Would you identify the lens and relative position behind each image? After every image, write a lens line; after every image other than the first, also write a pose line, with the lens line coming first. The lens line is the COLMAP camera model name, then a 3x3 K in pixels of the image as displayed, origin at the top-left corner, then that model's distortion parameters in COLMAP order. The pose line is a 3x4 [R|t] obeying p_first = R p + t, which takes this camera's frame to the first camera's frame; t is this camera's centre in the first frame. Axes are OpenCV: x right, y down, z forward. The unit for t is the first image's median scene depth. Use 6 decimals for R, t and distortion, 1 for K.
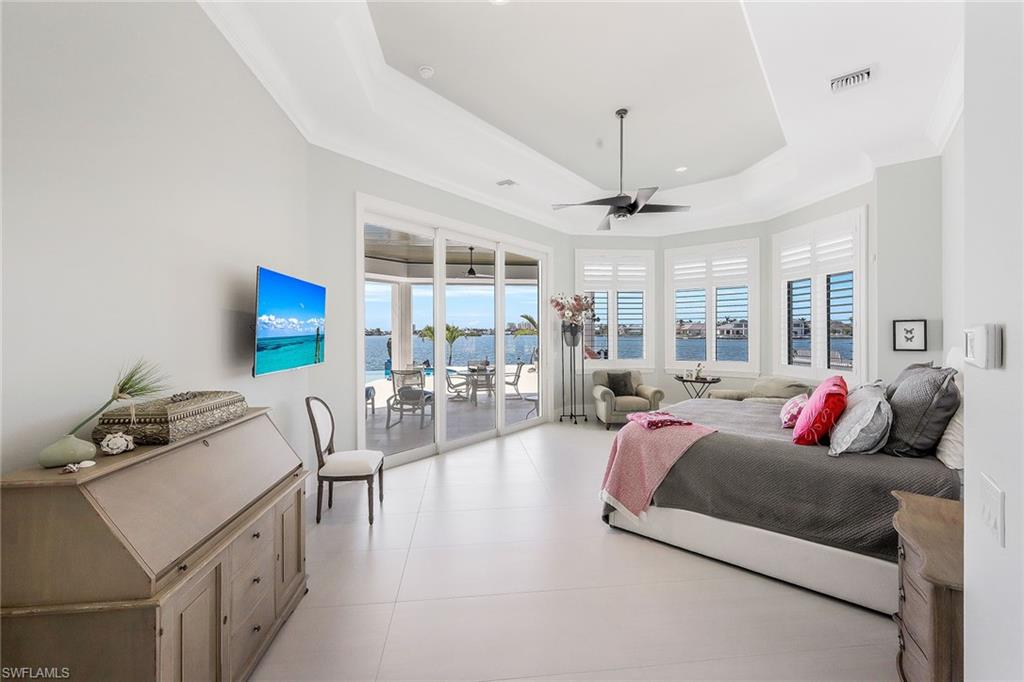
lens RADIAL K [[415.0, 0, 511.1], [0, 415.0, 330.5], [0, 0, 1]] dist [-0.000838, -0.000325]
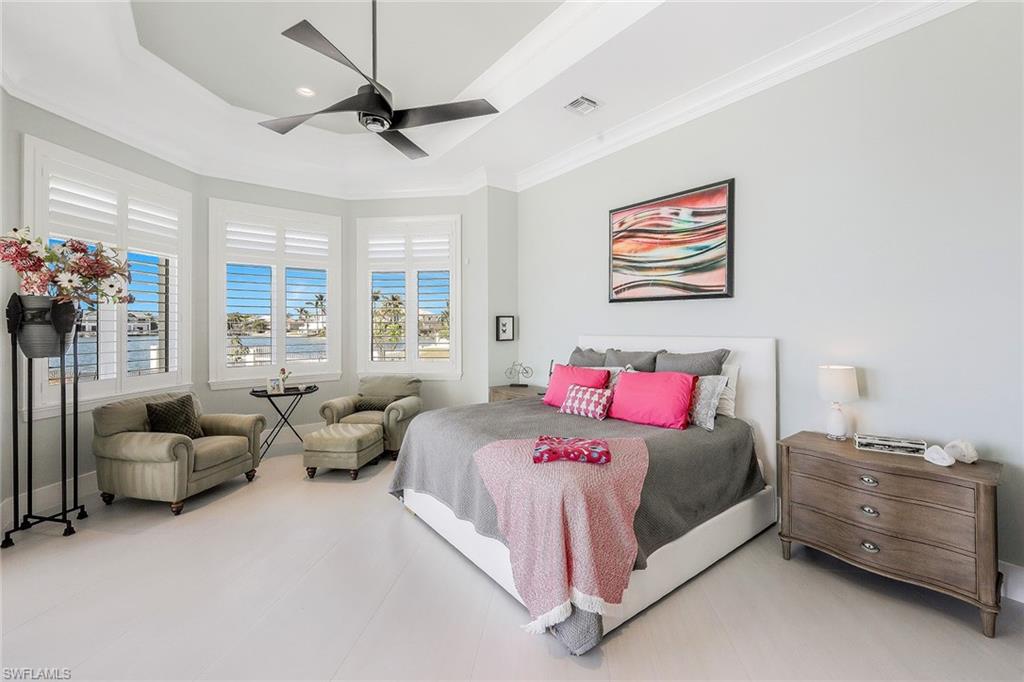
lens RADIAL K [[415.0, 0, 511.1], [0, 415.0, 330.5], [0, 0, 1]] dist [-0.000838, -0.000325]
pose [[0.240473, -0.007553, 0.970626, -0.169433], [-0.001699, 0.999965, 0.008202, 0.005456], [-0.970654, -0.003621, 0.240452, 0.472895]]
